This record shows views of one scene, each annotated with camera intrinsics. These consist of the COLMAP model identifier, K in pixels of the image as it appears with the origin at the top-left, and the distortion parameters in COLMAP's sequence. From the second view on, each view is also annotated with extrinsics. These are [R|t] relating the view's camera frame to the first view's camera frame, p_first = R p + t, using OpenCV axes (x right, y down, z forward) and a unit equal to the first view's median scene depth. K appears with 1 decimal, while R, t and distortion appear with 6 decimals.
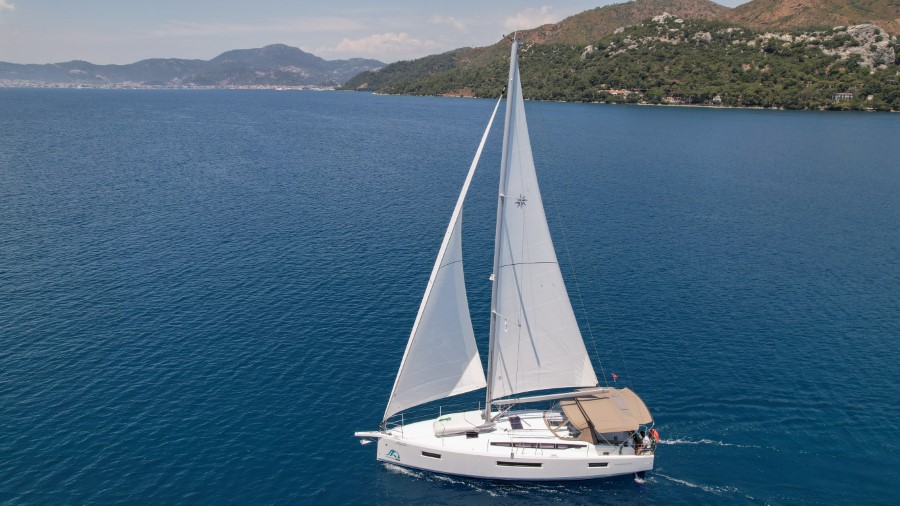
lens RADIAL K [[580.5, 0, 452.6], [0, 580.5, 254.6], [0, 0, 1]] dist [-0.083472, 0.082573]
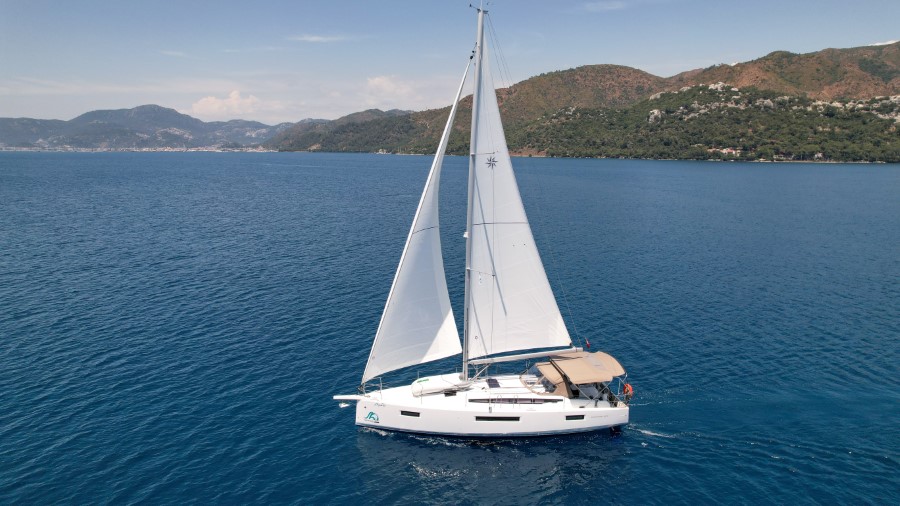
lens RADIAL K [[580.5, 0, 452.6], [0, 580.5, 254.6], [0, 0, 1]] dist [-0.083472, 0.082573]
pose [[0.971942, -0.049700, 0.229909, -0.437483], [0.072247, 0.993253, -0.090708, -0.015424], [-0.223850, 0.104773, 0.968976, 0.047375]]
